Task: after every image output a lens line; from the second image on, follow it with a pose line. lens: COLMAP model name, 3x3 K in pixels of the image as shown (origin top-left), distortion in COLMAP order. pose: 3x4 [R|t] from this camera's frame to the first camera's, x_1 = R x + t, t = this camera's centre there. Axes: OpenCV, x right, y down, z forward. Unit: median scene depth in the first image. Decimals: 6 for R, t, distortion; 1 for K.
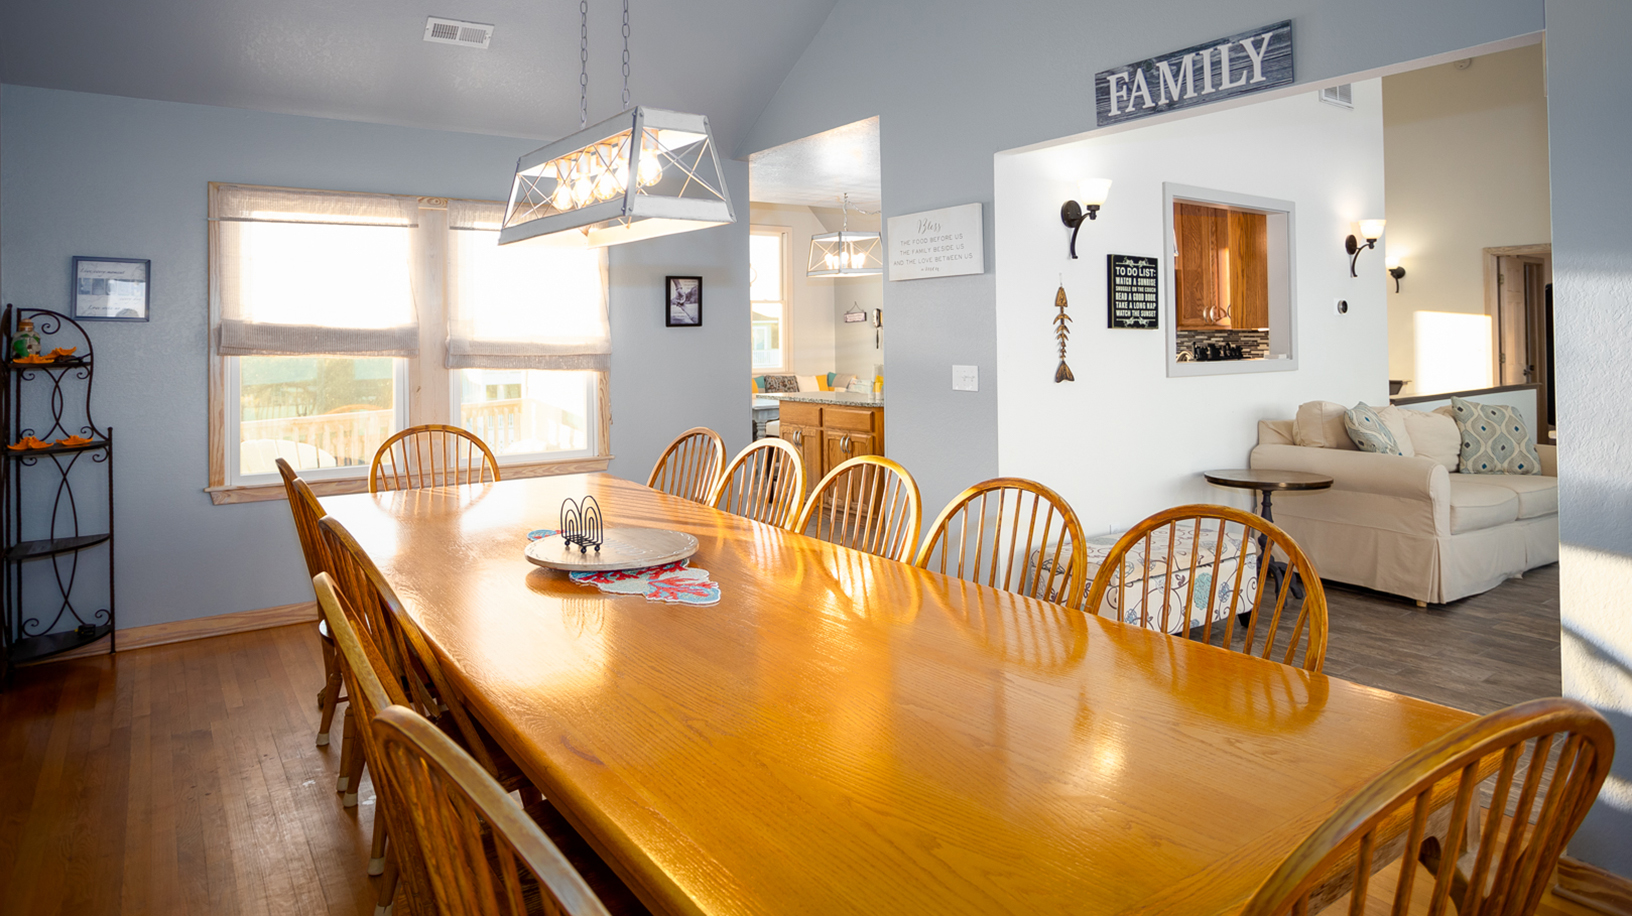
lens RADIAL K [[962.3, 0, 816.0], [0, 962.3, 458.0], [0, 0, 1]] dist [-0.002738, -0.000303]
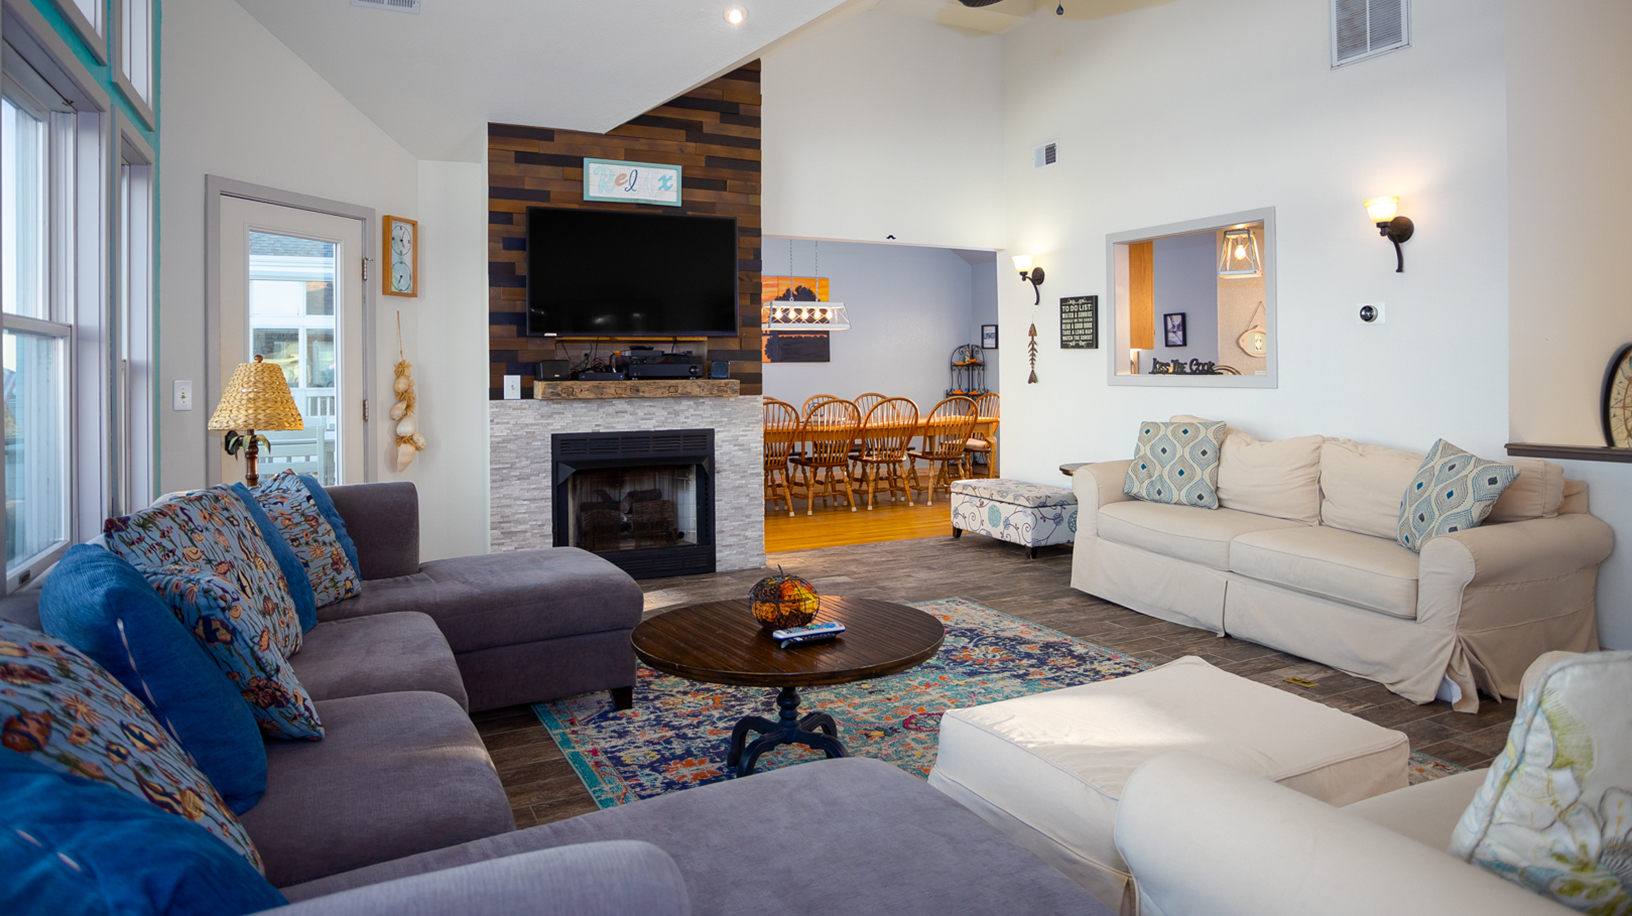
lens RADIAL K [[962.3, 0, 816.0], [0, 962.3, 458.0], [0, 0, 1]] dist [-0.002738, -0.000303]
pose [[-0.167603, 0.103999, -0.980354, 1.580162], [-0.112241, 0.985941, 0.123781, -0.097436], [0.979444, 0.130782, -0.153573, 0.775347]]
